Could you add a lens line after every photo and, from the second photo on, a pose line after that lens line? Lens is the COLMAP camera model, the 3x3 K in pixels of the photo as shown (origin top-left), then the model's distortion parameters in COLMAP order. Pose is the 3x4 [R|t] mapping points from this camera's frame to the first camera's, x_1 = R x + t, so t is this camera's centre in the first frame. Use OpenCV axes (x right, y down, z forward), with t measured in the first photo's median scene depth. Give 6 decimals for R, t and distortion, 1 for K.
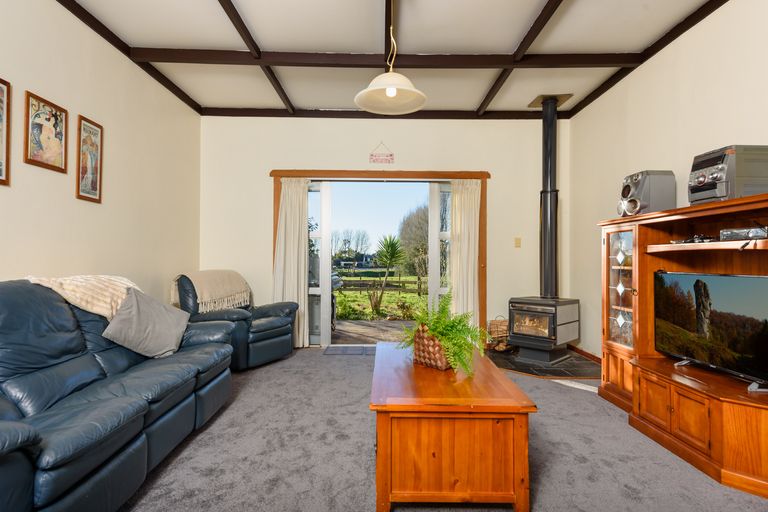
lens RADIAL K [[424.5, 0, 380.5], [0, 424.5, 255.6], [0, 0, 1]] dist [0.016064, -0.005309]
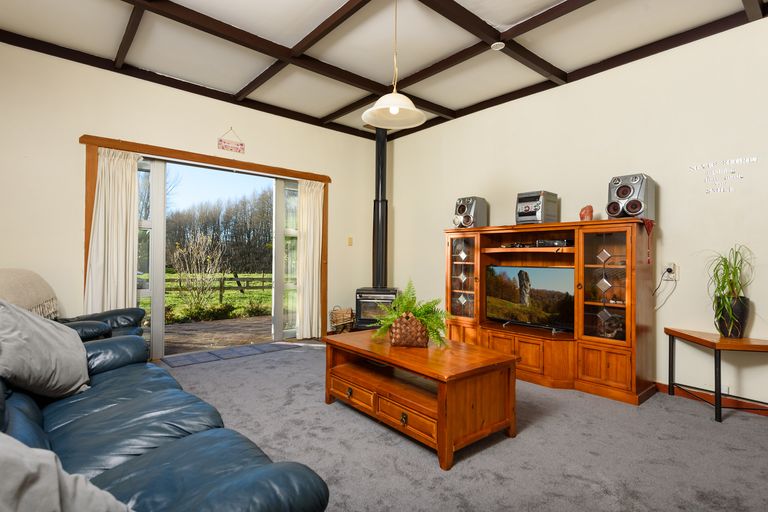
lens RADIAL K [[424.5, 0, 381.3], [0, 424.5, 255.6], [0, 0, 1]] dist [0.016064, -0.005309]
pose [[0.737729, 0.006885, 0.675062, -0.610945], [-0.014852, 0.999871, 0.006034, -0.001196], [-0.674933, -0.014477, 0.737737, 0.143693]]
